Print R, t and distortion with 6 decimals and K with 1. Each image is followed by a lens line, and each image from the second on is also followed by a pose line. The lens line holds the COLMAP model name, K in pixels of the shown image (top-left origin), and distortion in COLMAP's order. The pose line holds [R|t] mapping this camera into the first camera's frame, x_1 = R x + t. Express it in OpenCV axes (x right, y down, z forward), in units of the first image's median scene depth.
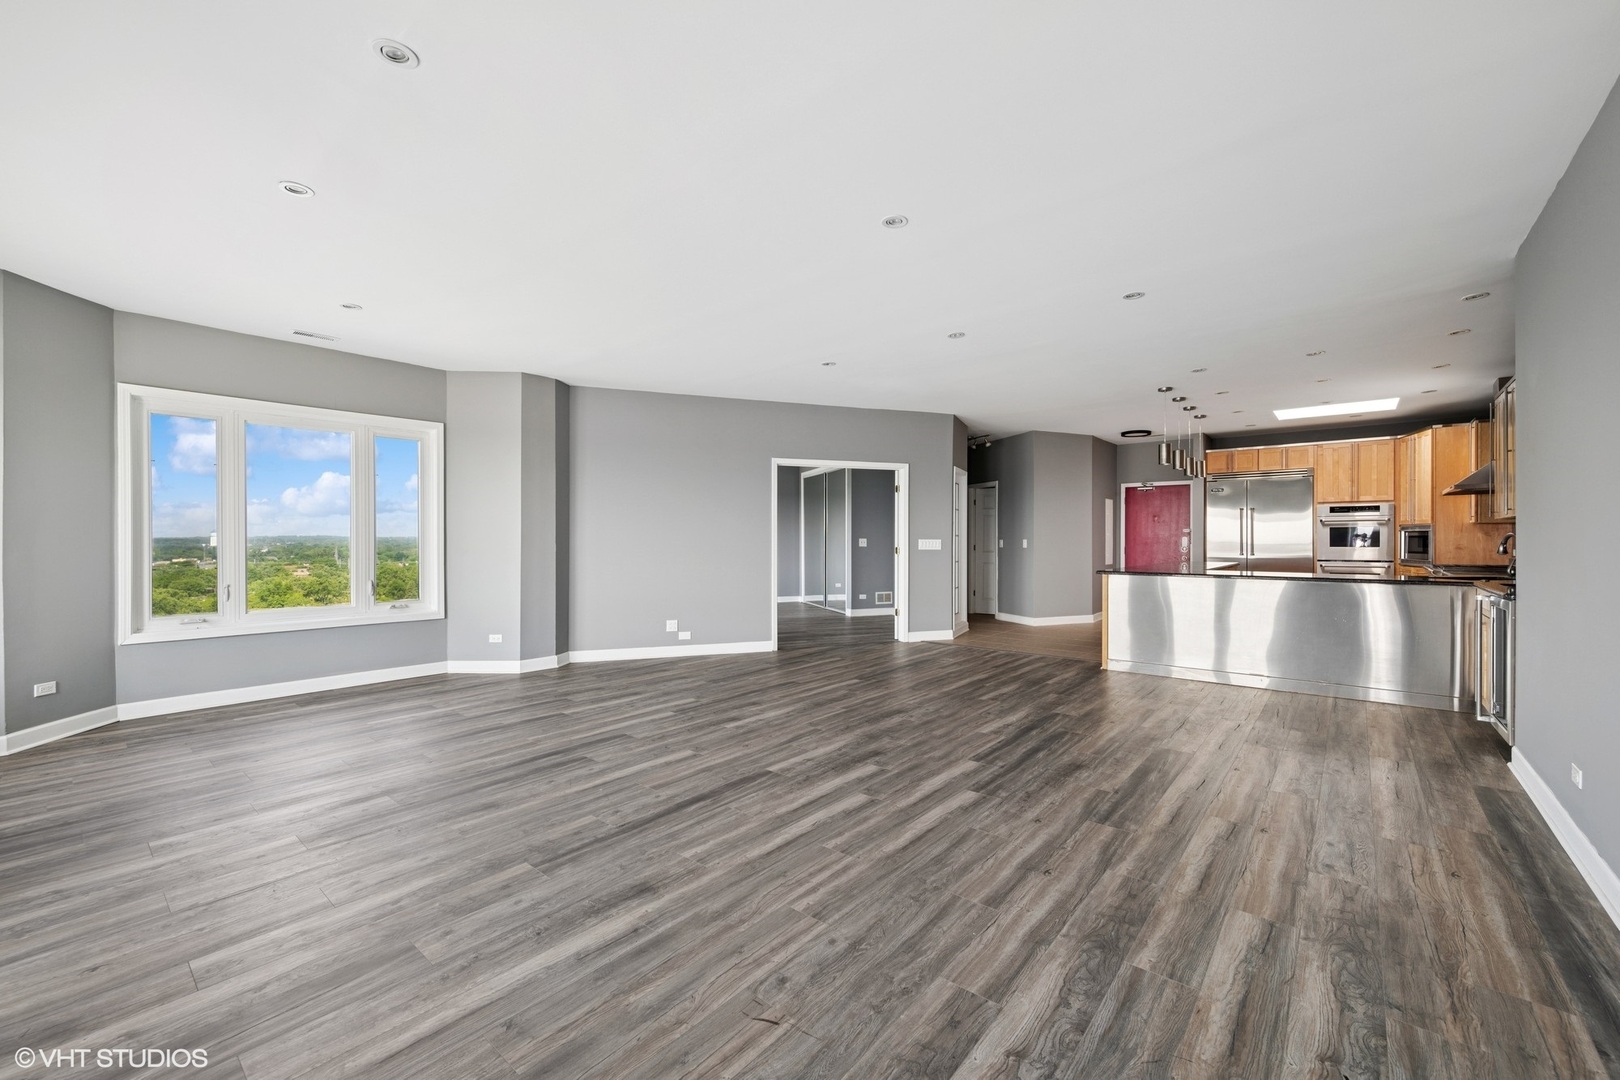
lens RADIAL K [[647.1, 0, 812.8], [0, 647.1, 542.1], [0, 0, 1]] dist [-0.001895, 0.000707]
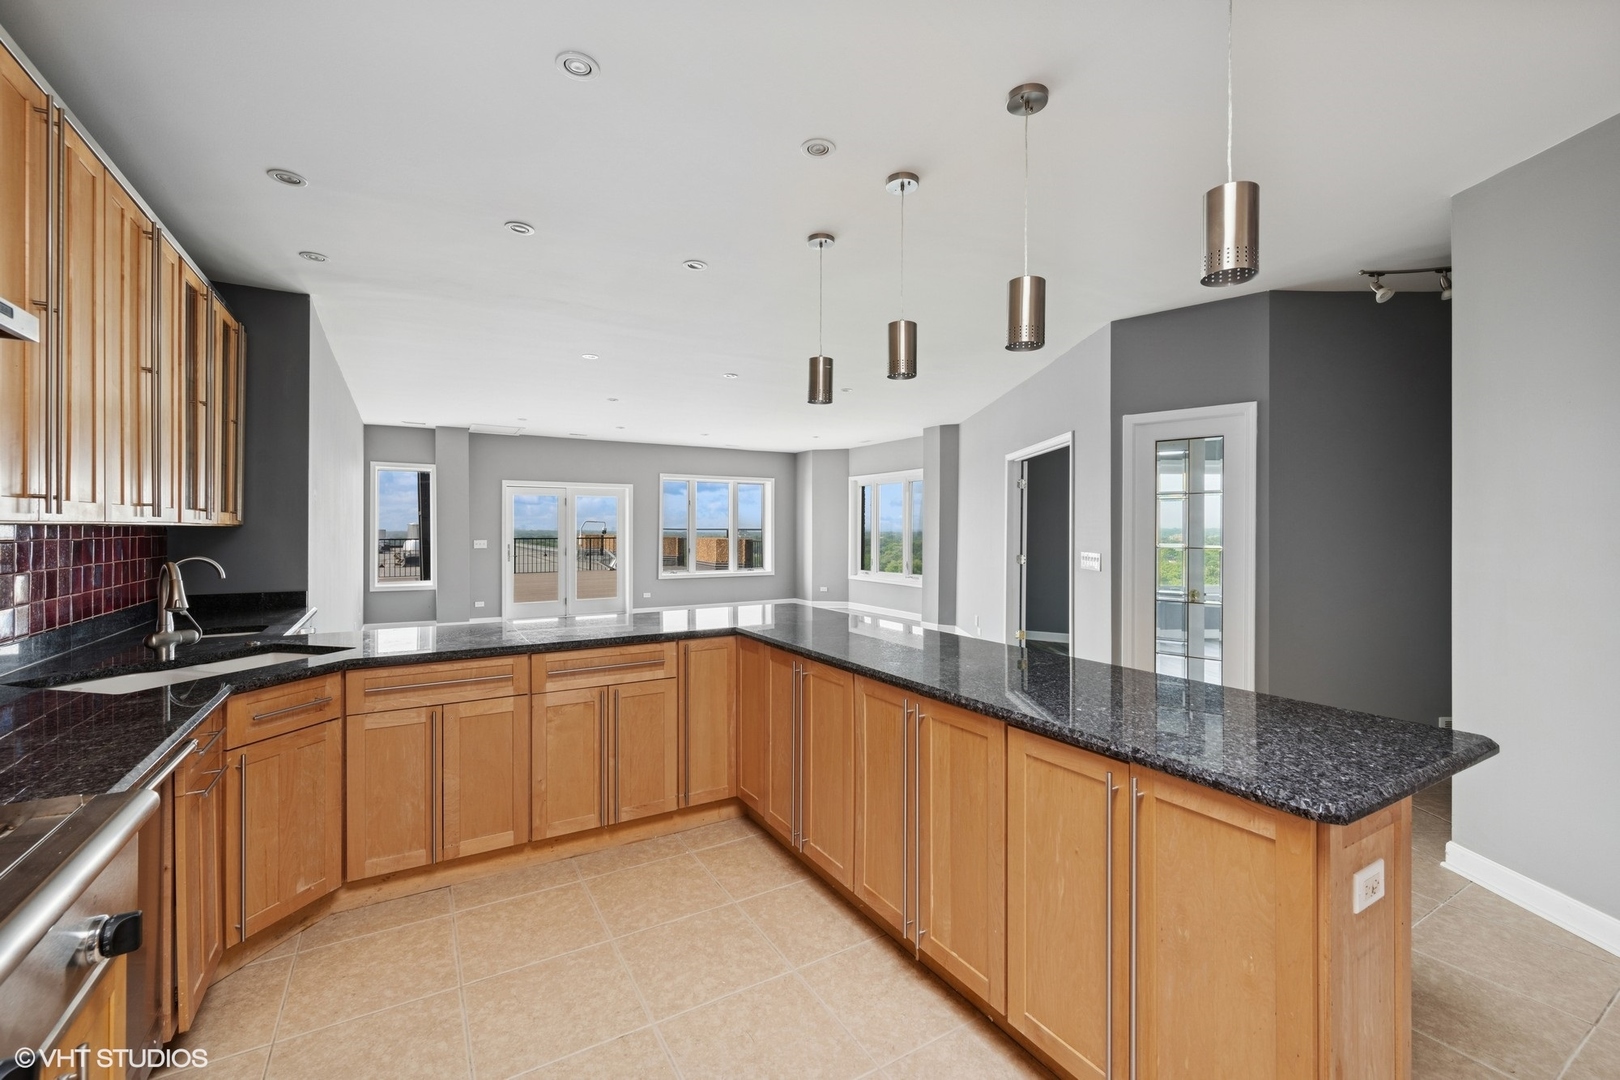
lens RADIAL K [[680.4, 0, 816.3], [0, 680.4, 529.0], [0, 0, 1]] dist [0.003385, -0.000140]
pose [[-0.322054, 0.001019, -0.946721, 1.558918], [-0.006356, 0.999975, 0.003239, -0.047585], [0.946700, 0.007061, -0.322040, 1.785462]]
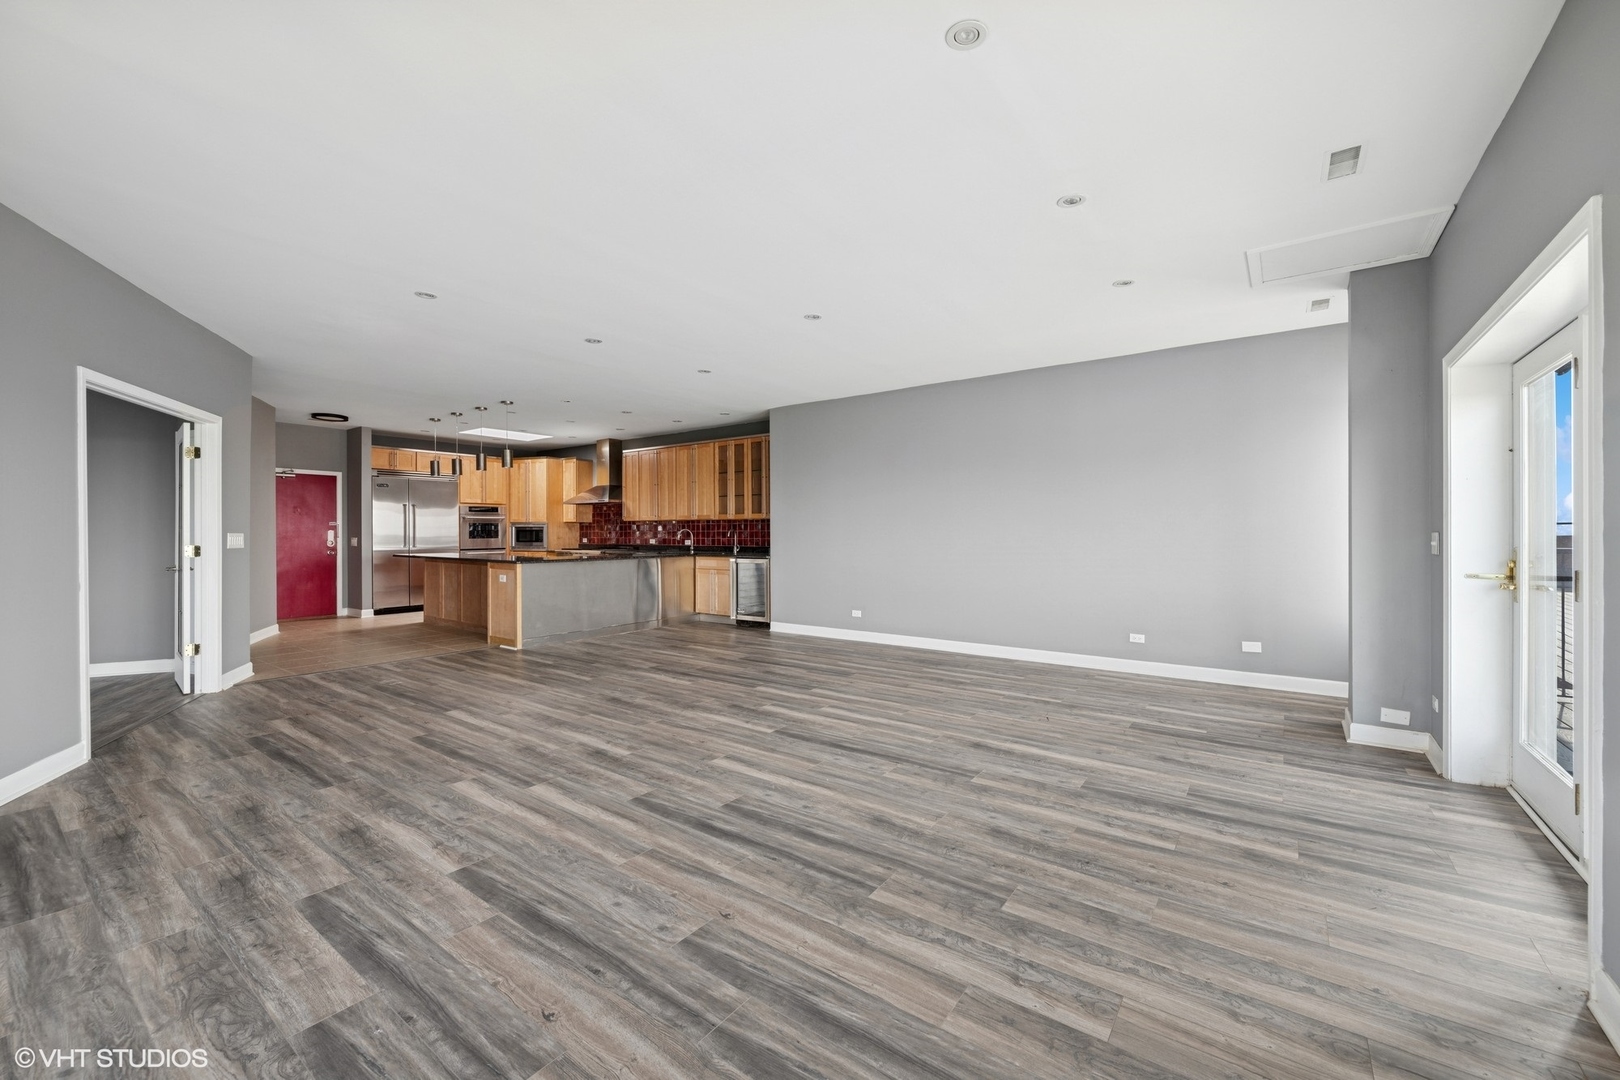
lens RADIAL K [[647.1, 0, 821.0], [0, 647.1, 533.7], [0, 0, 1]] dist [-0.001895, 0.000707]
pose [[-0.075998, -0.002388, 0.997105, -1.010565], [0.007162, 0.999970, 0.002941, -0.002418], [-0.997082, 0.007365, -0.075978, 0.823881]]
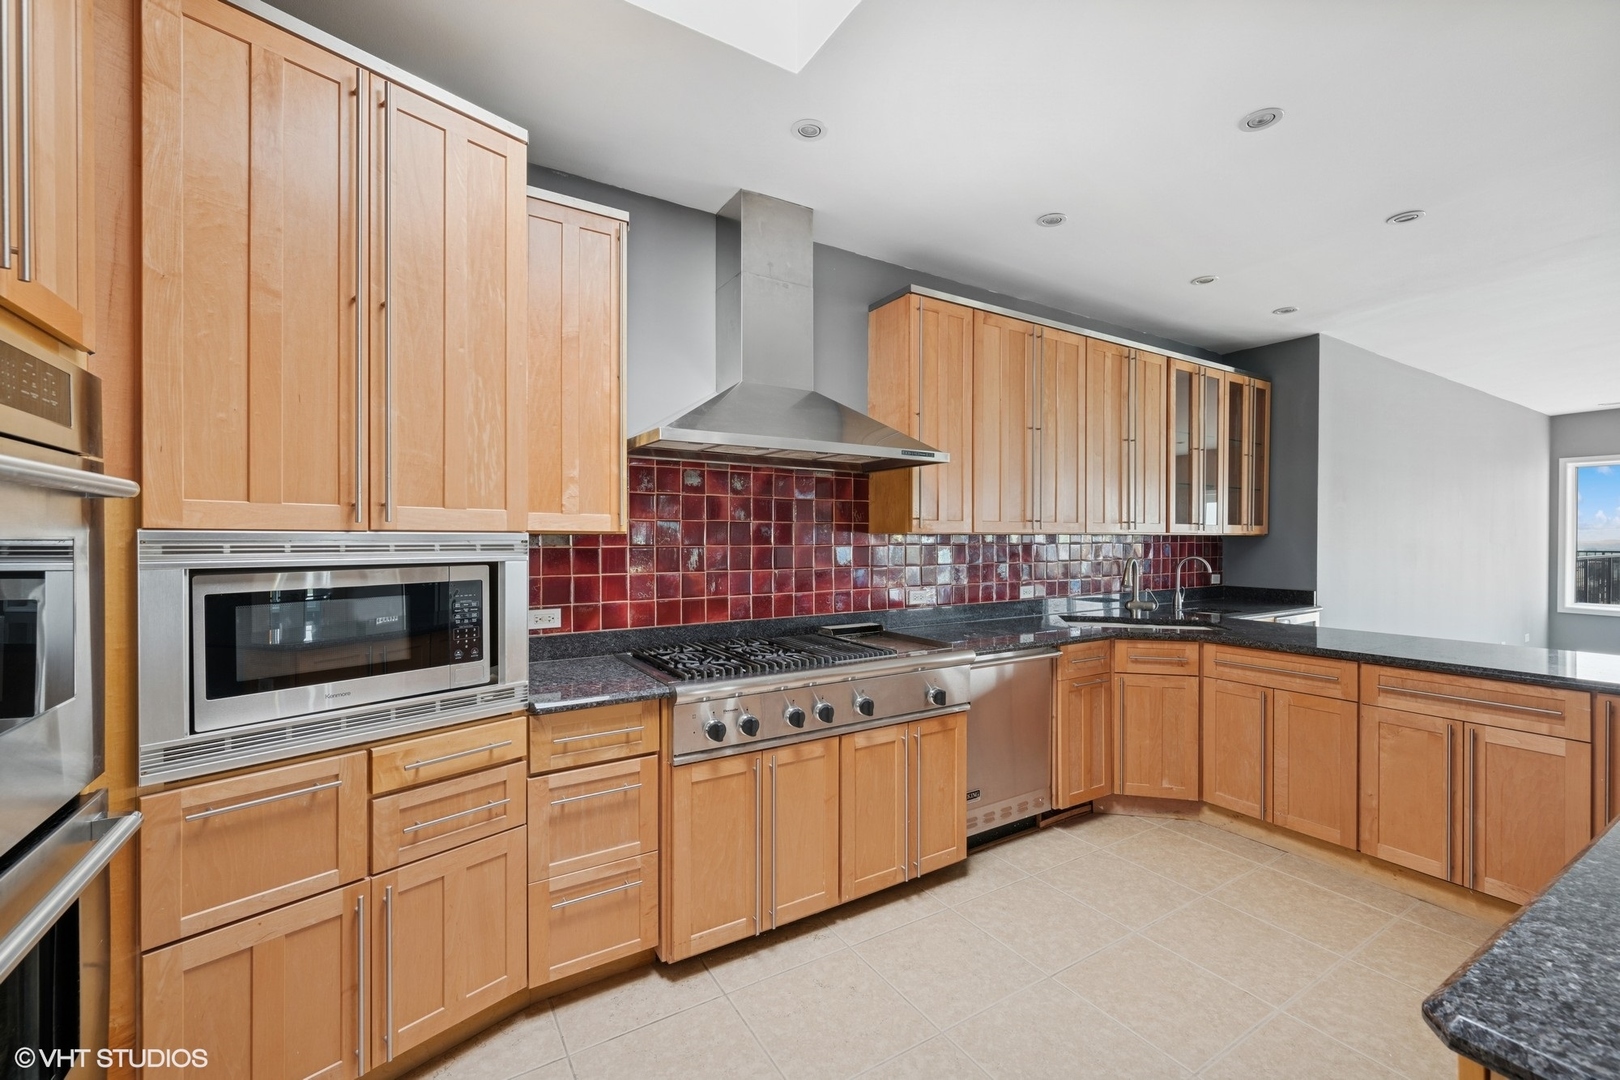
lens RADIAL K [[680.4, 0, 822.6], [0, 680.4, 538.6], [0, 0, 1]] dist [0.003385, -0.000140]
pose [[-0.954160, -0.000012, 0.299297, 1.322808], [0.001967, 0.999978, 0.006313, -0.046766], [-0.299290, 0.006612, -0.954139, 2.085986]]
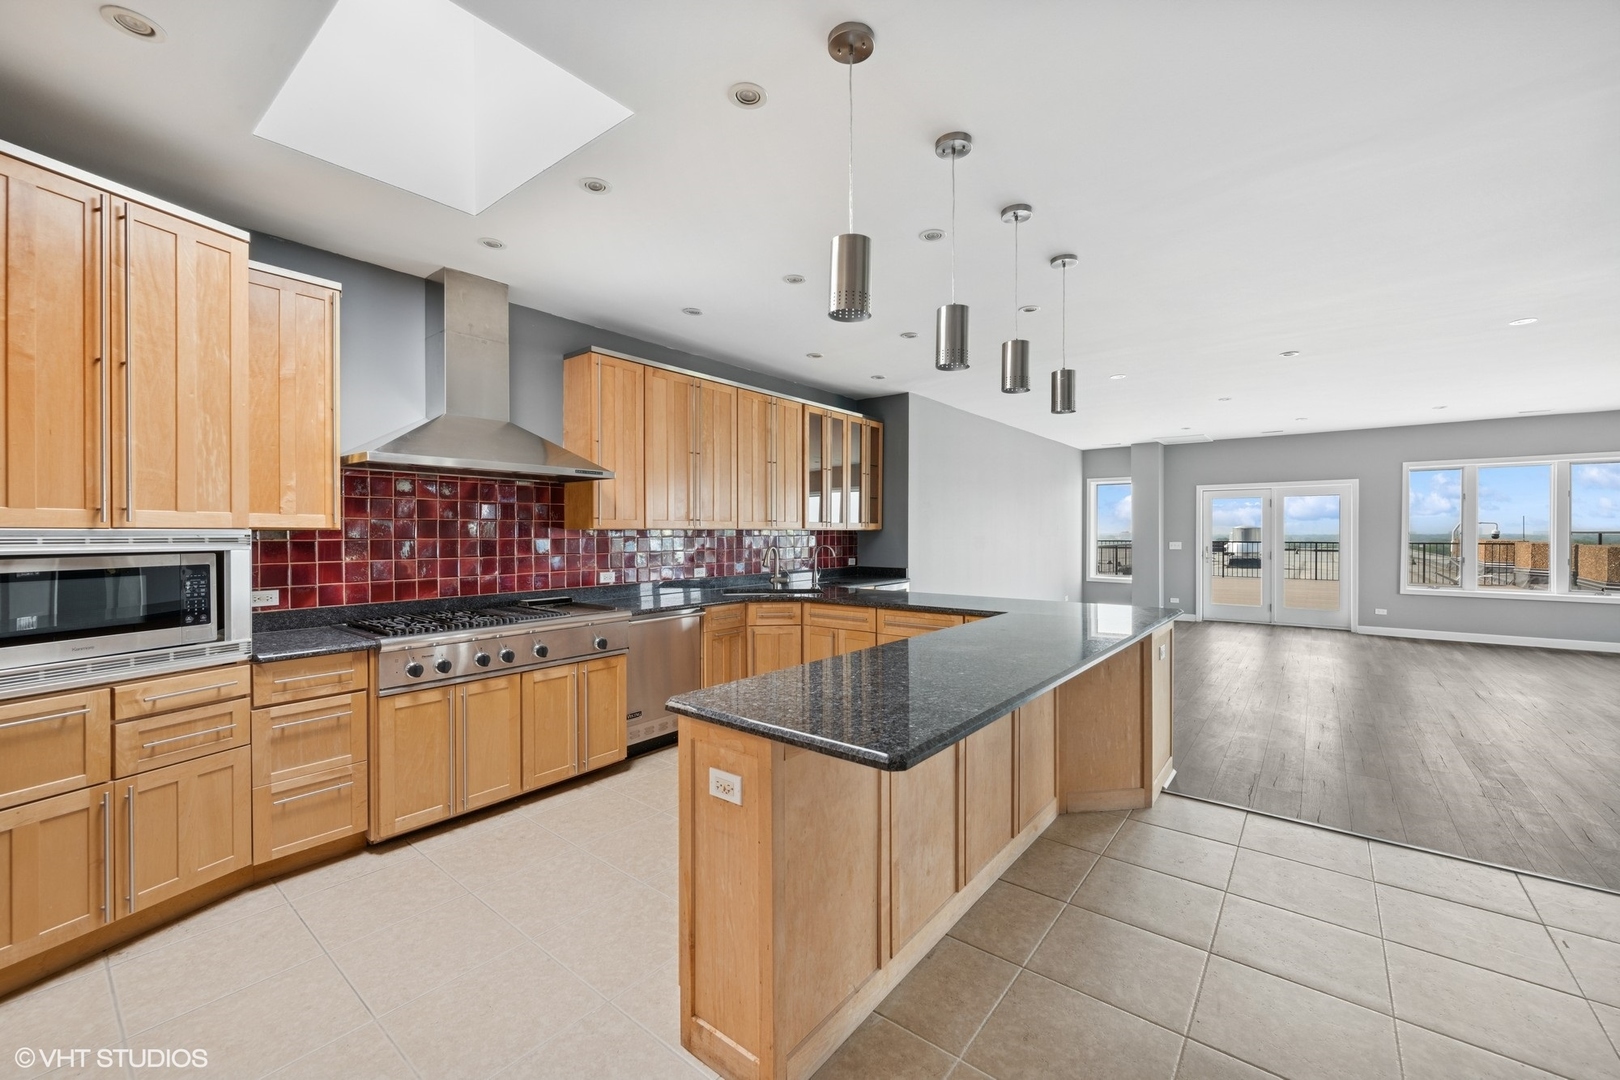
lens RADIAL K [[647.1, 0, 820.3], [0, 647.1, 534.4], [0, 0, 1]] dist [-0.001895, 0.000707]
pose [[-0.999420, 0.002499, -0.033960, 1.151628], [0.002194, 0.999957, 0.009015, -0.047645], [0.033981, 0.008935, -0.999383, 2.312779]]
